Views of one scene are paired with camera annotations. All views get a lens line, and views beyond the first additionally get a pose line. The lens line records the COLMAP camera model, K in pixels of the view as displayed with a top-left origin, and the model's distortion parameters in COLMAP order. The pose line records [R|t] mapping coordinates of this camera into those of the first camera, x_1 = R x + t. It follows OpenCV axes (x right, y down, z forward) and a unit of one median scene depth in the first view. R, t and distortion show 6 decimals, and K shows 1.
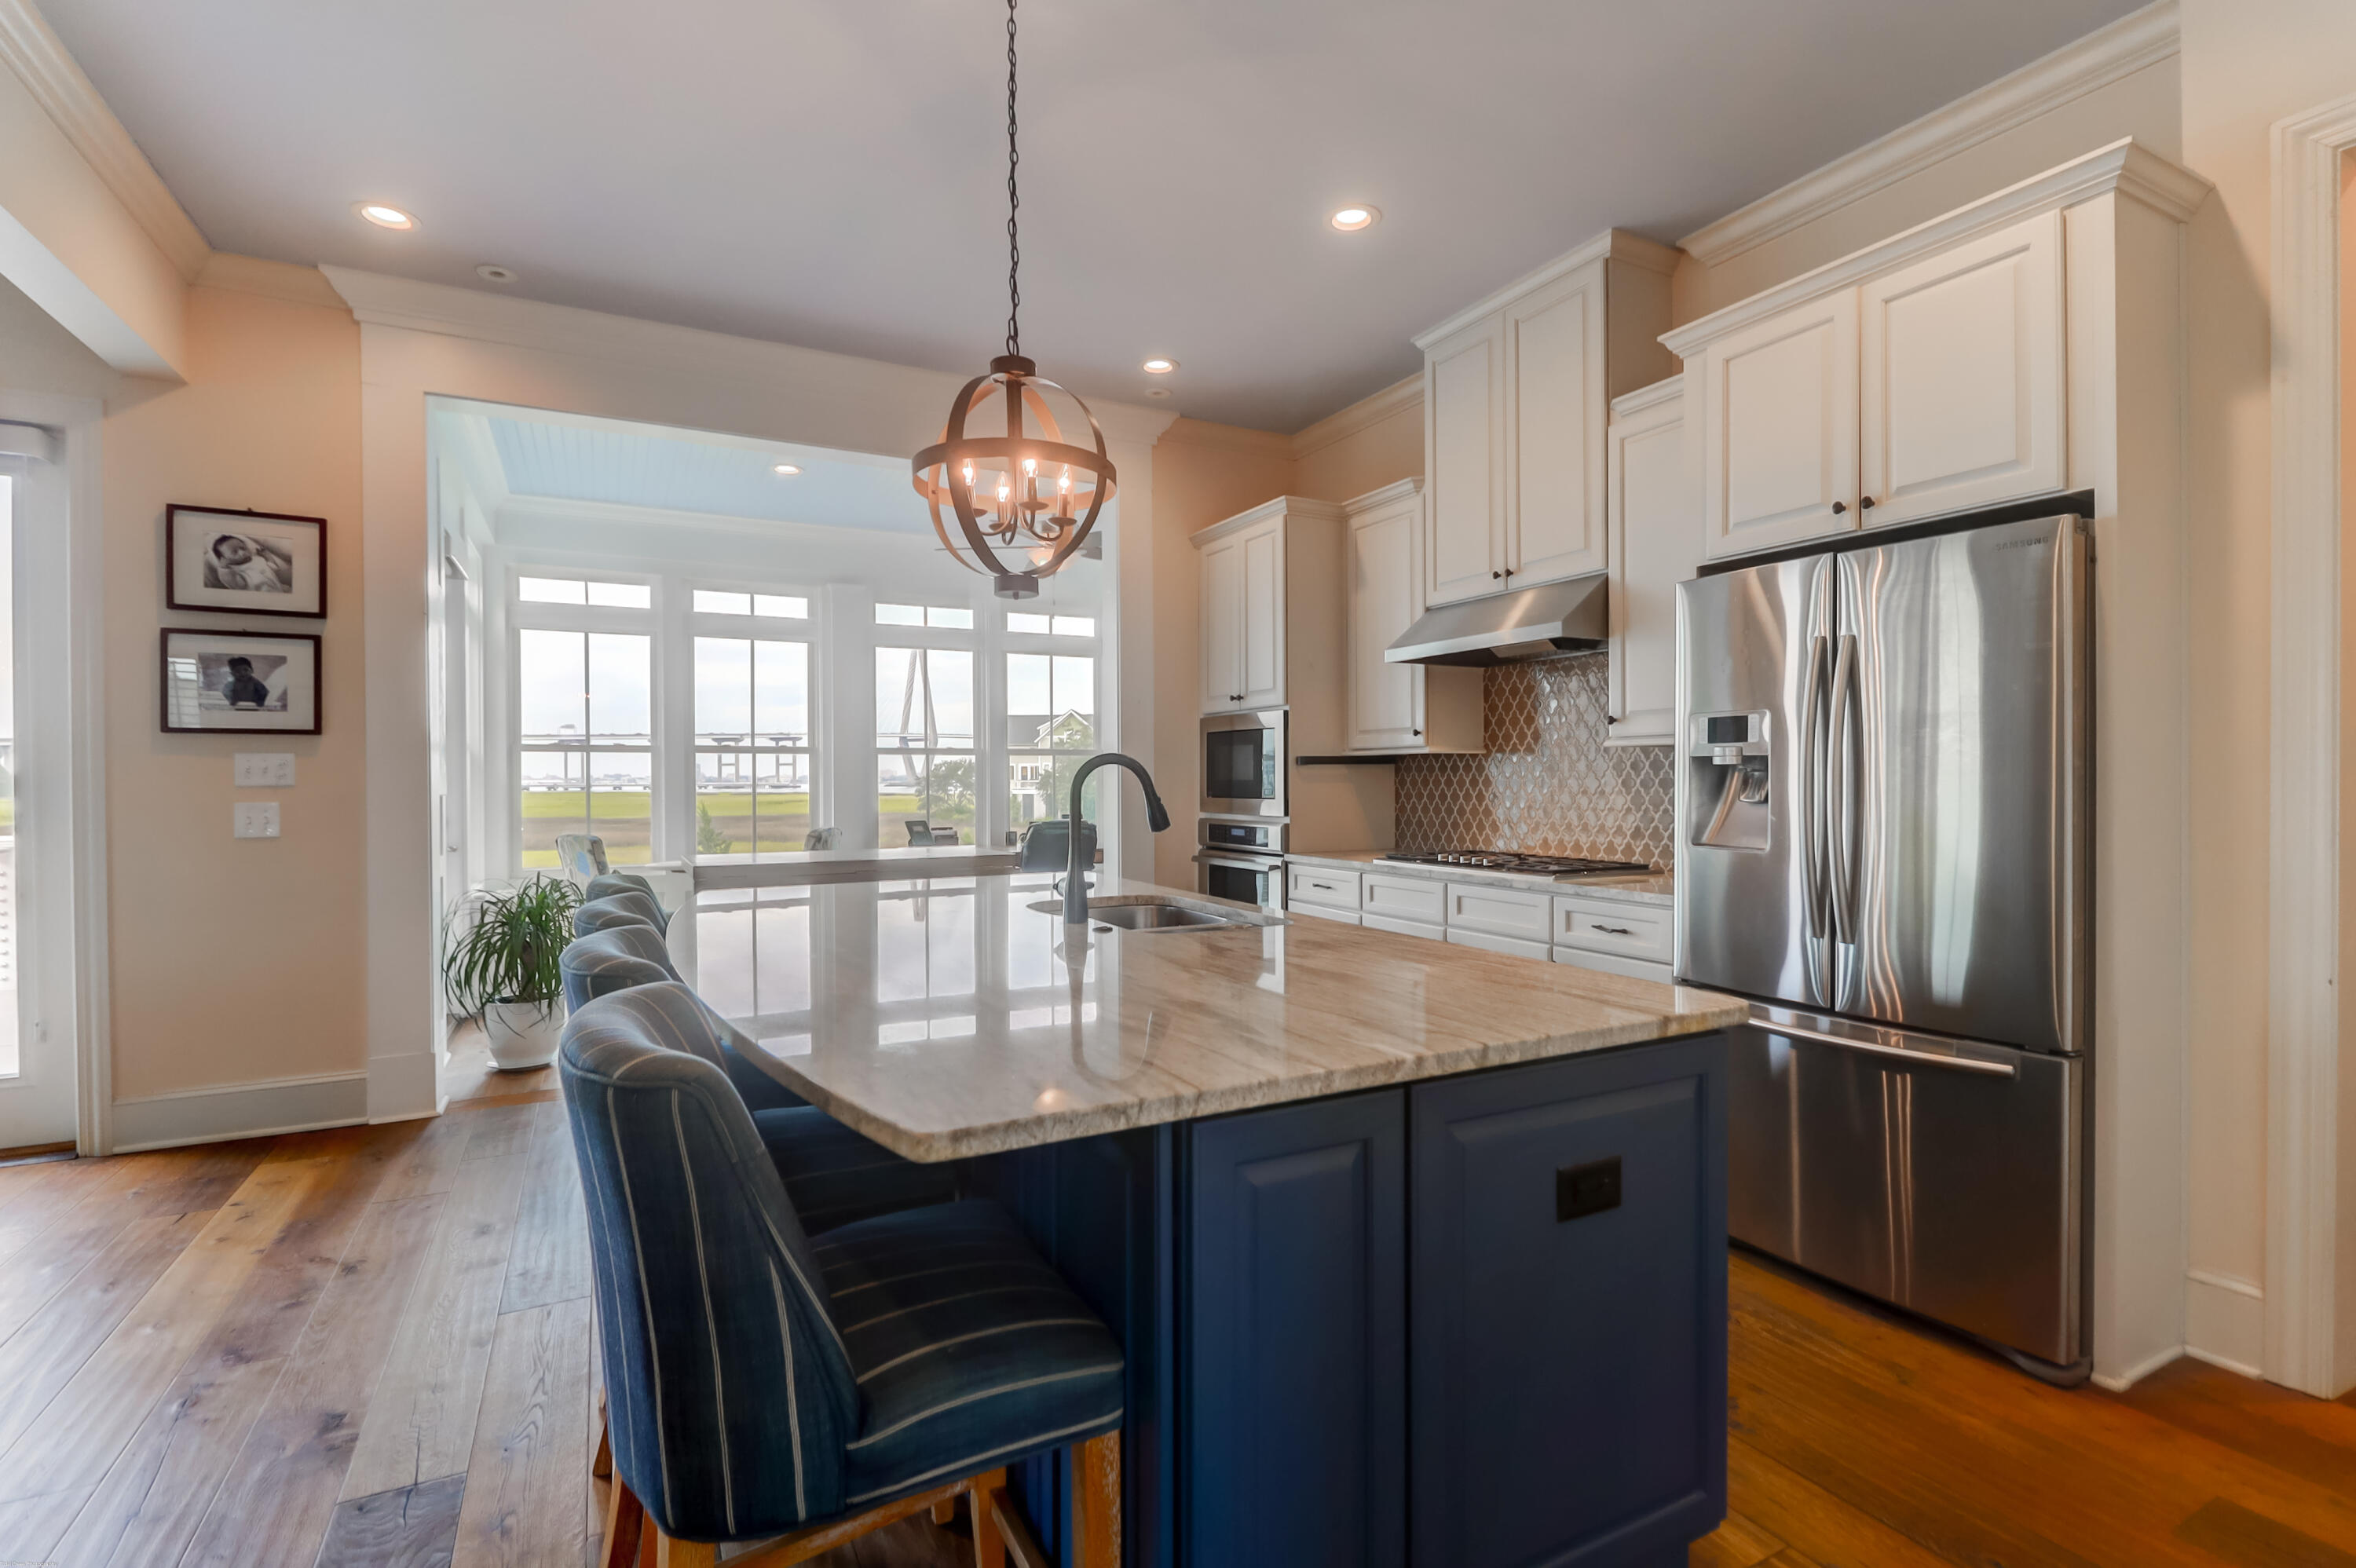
lens RADIAL K [[1079.1, 0, 1184.3], [0, 1079.1, 785.4], [0, 0, 1]] dist [0.008905, -0.007305]
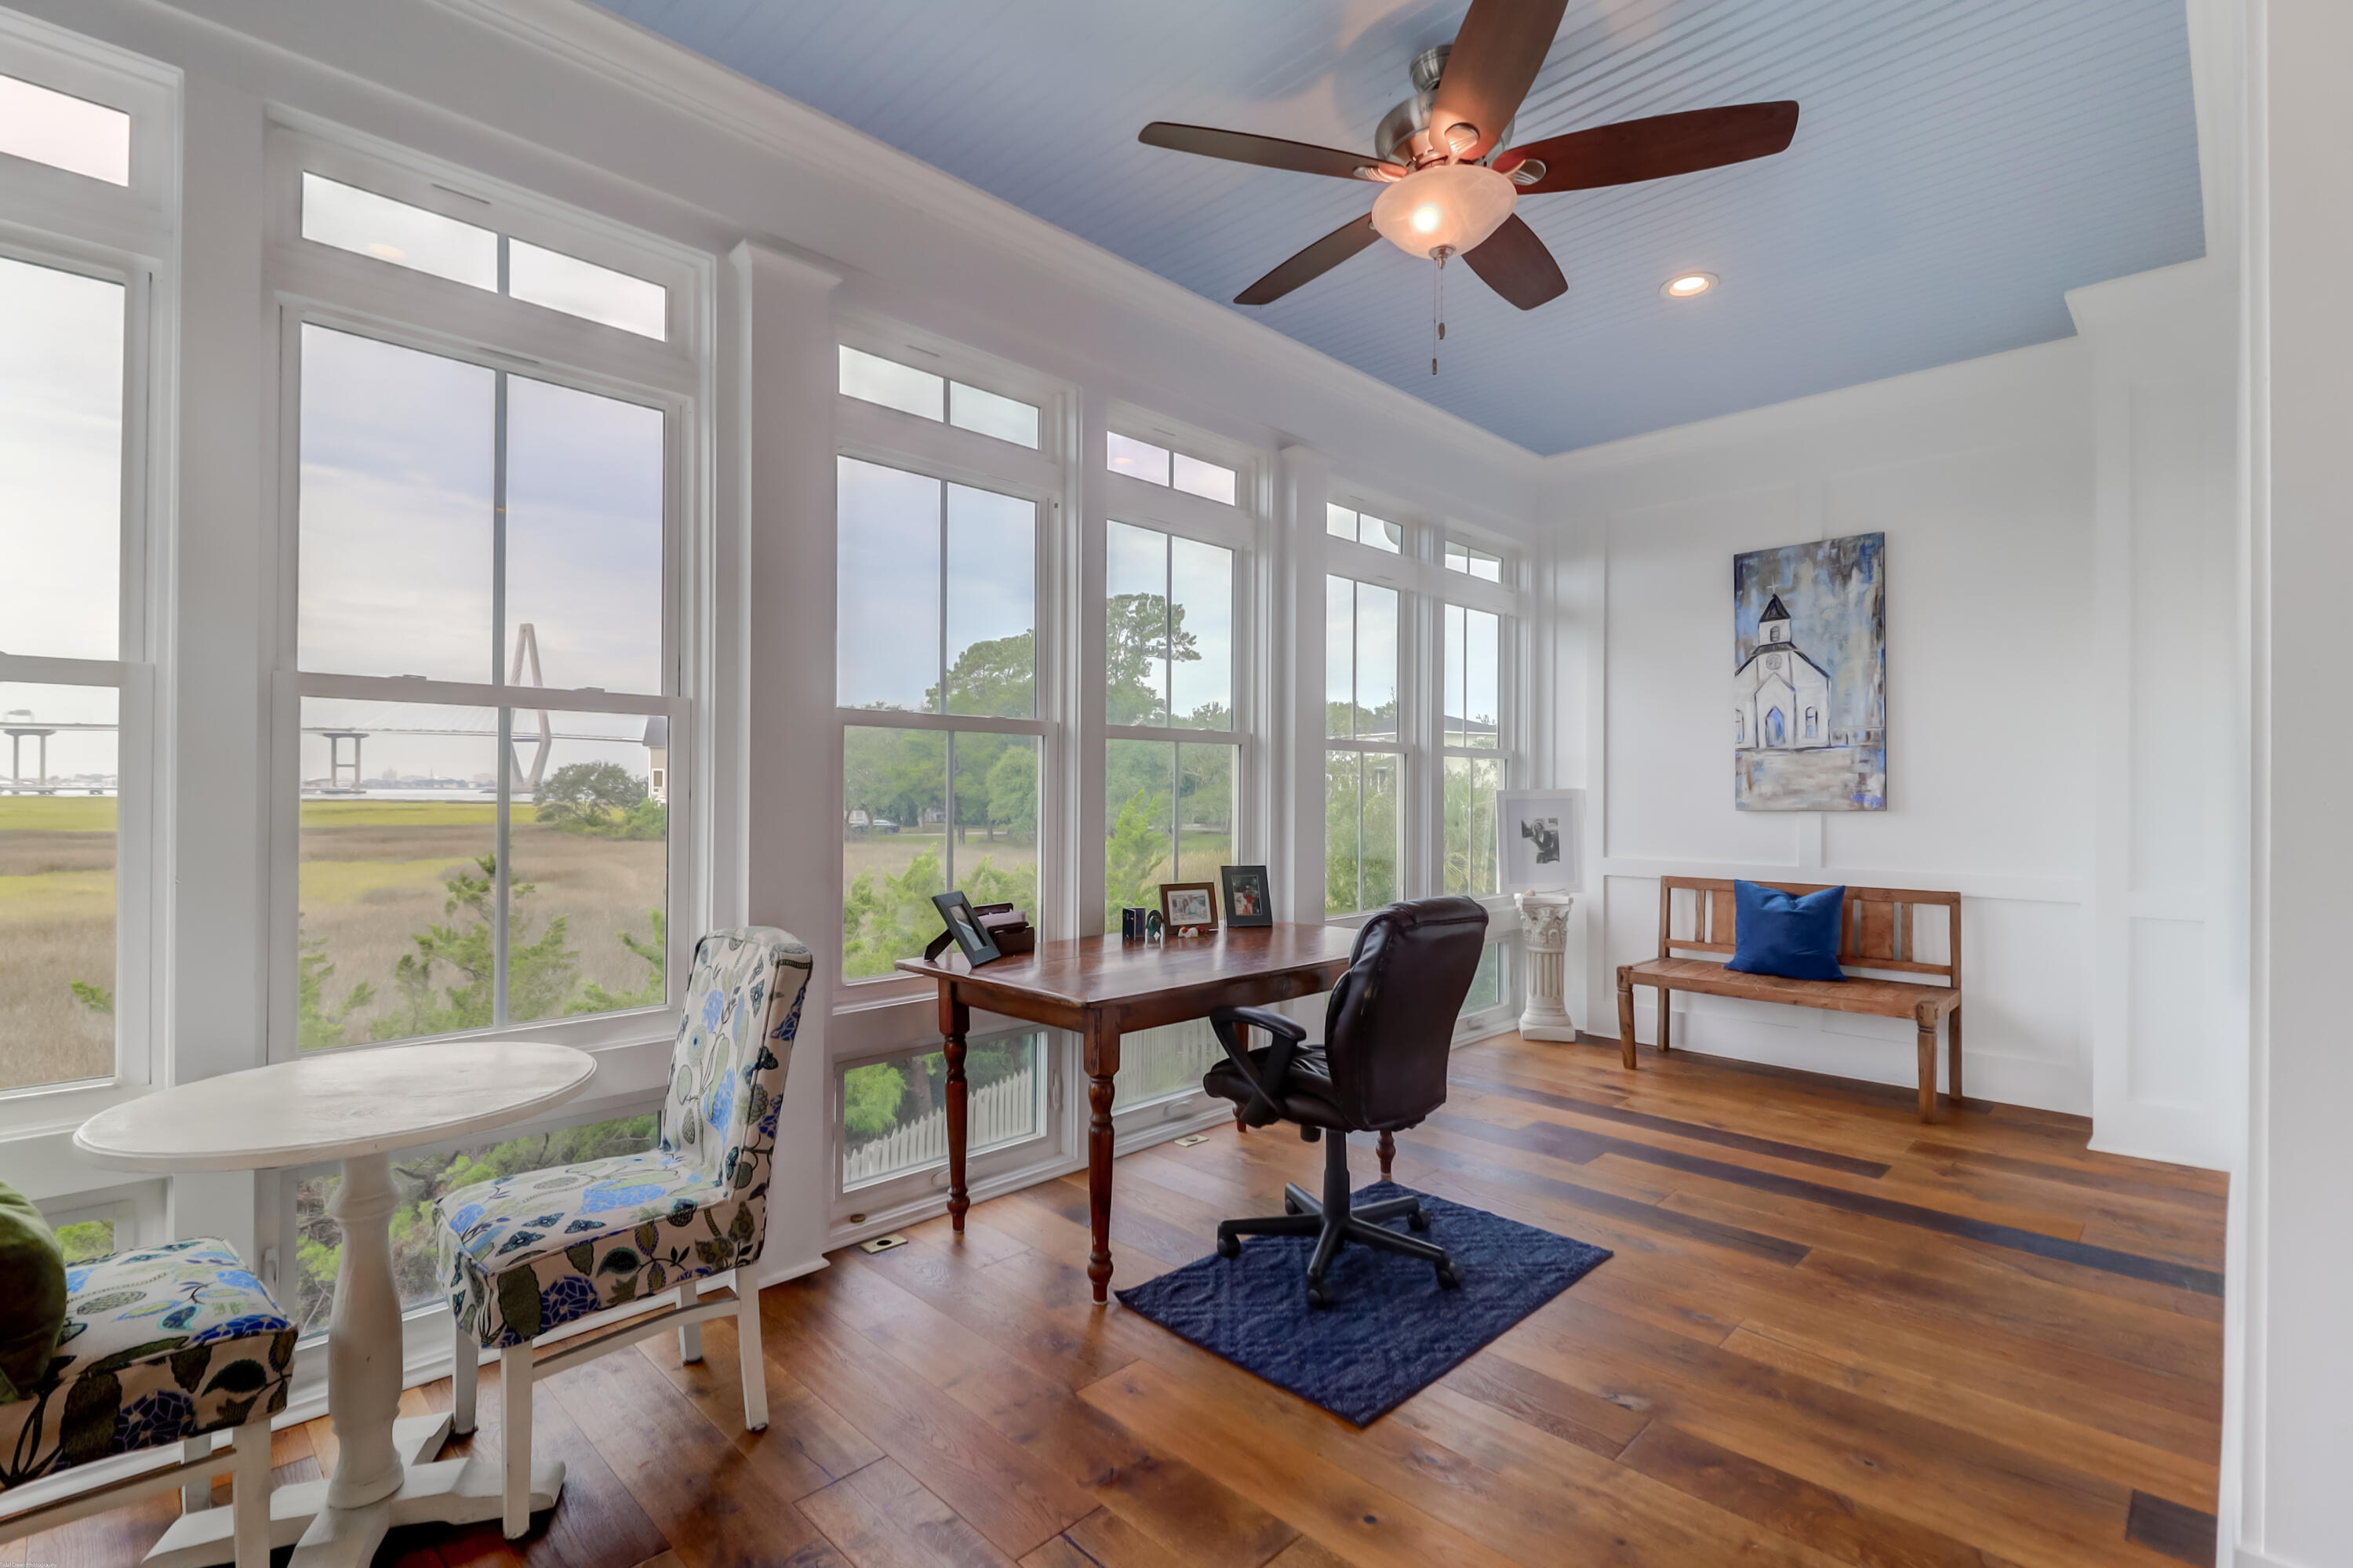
lens RADIAL K [[1077.9, 0, 1177.0], [0, 1077.9, 778.4], [0, 0, 1]] dist [0.008905, -0.007305]
pose [[0.954544, 0.013663, 0.297757, -0.517345], [-0.008747, 0.999803, -0.017836, -0.005406], [-0.297942, 0.014421, 0.954475, 1.073882]]
